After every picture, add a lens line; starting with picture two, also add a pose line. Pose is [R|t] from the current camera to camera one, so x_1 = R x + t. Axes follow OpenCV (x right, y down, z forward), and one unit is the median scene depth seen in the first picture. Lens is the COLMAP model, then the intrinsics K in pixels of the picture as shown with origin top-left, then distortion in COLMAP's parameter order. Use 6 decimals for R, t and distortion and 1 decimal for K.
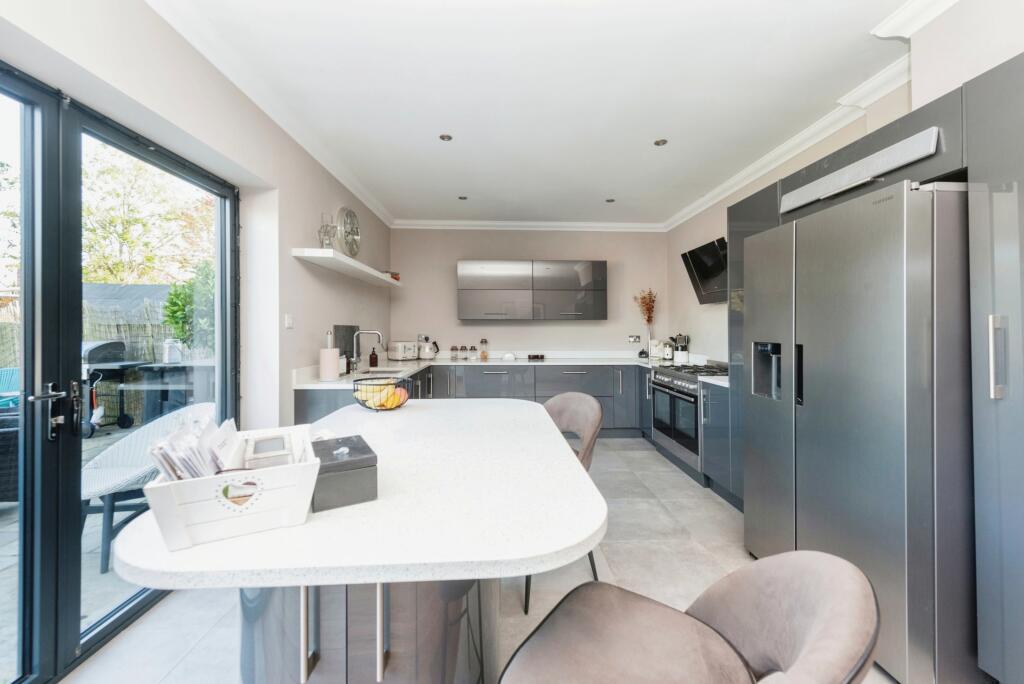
lens RADIAL K [[408.7, 0, 519.1], [0, 408.7, 331.2], [0, 0, 1]] dist [0.000264, -0.000187]
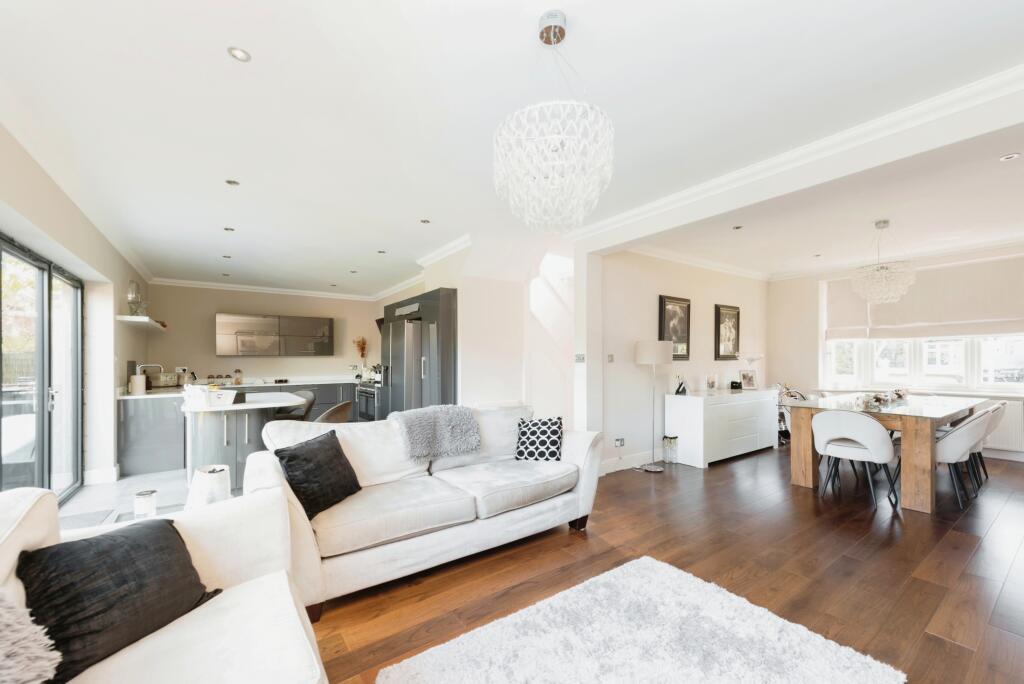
lens RADIAL K [[406.3, 0, 511.8], [0, 406.3, 349.3], [0, 0, 1]] dist [0.018109, -0.000144]
pose [[0.843076, 0.006977, 0.537750, -0.054928], [0.010707, 0.999500, -0.029754, 0.002440], [-0.537688, 0.030843, 0.842579, -0.742993]]
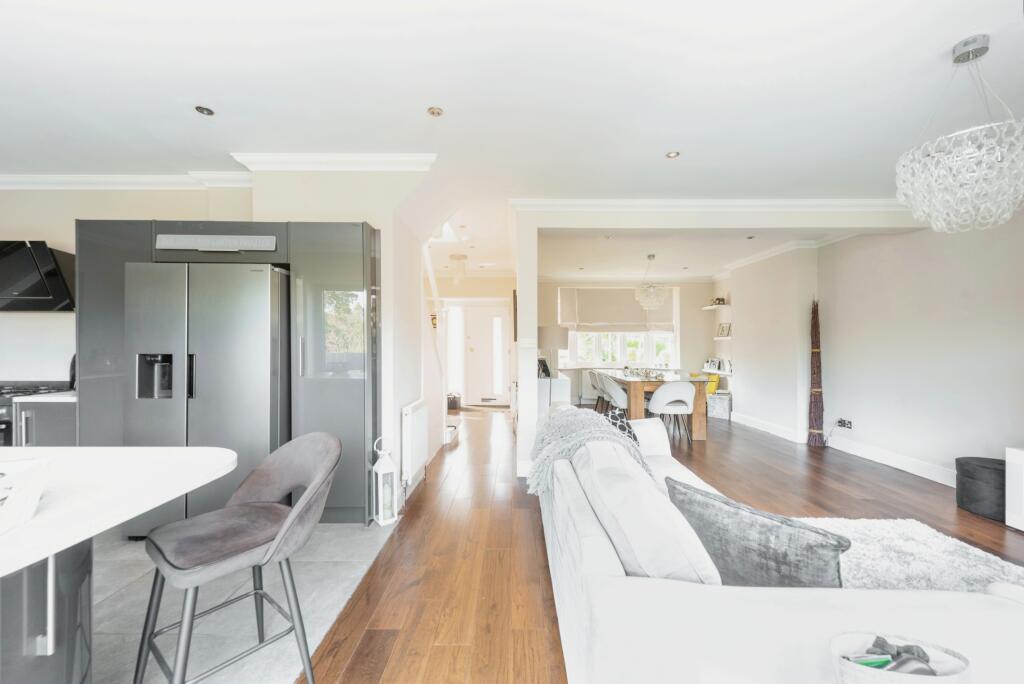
lens RADIAL K [[406.3, 0, 511.8], [0, 406.3, 349.3], [0, 0, 1]] dist [0.018109, -0.000144]
pose [[0.065813, -0.010197, 0.997780, -0.250741], [0.000485, 0.999948, 0.010187, 0.000510], [-0.997832, -0.000187, 0.065815, -0.068004]]
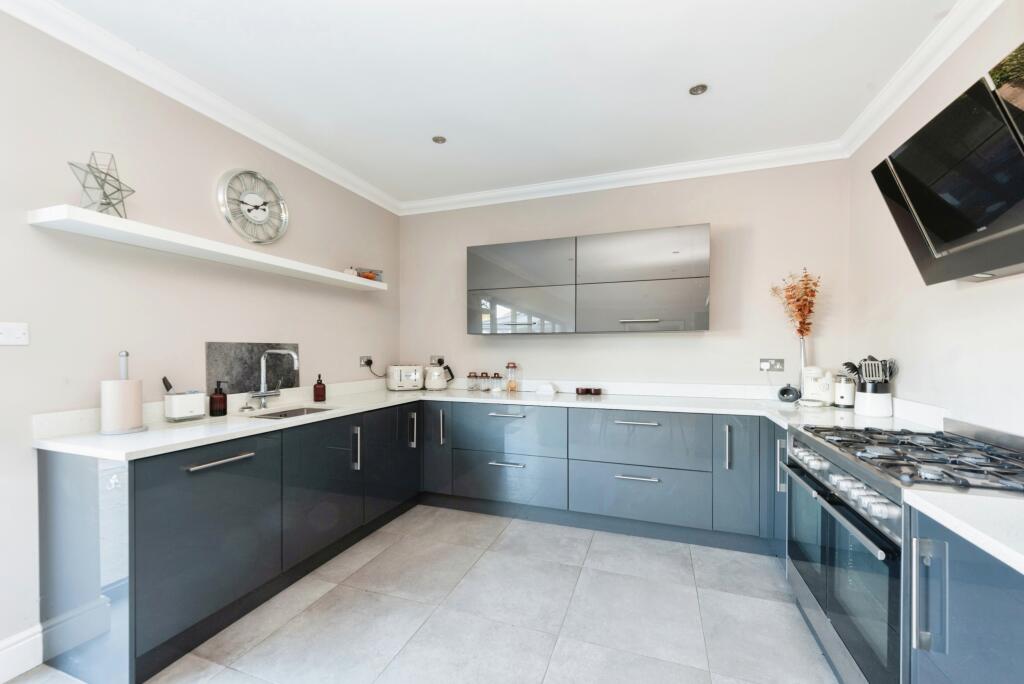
lens RADIAL K [[414.3, 0, 509.2], [0, 414.3, 356.0], [0, 0, 1]] dist [-0.000624, -0.000224]
pose [[0.924362, 0.003072, -0.381505, 0.189117], [0.002359, 0.999902, 0.013769, -0.001320], [0.381510, -0.013628, 0.924264, 0.396769]]
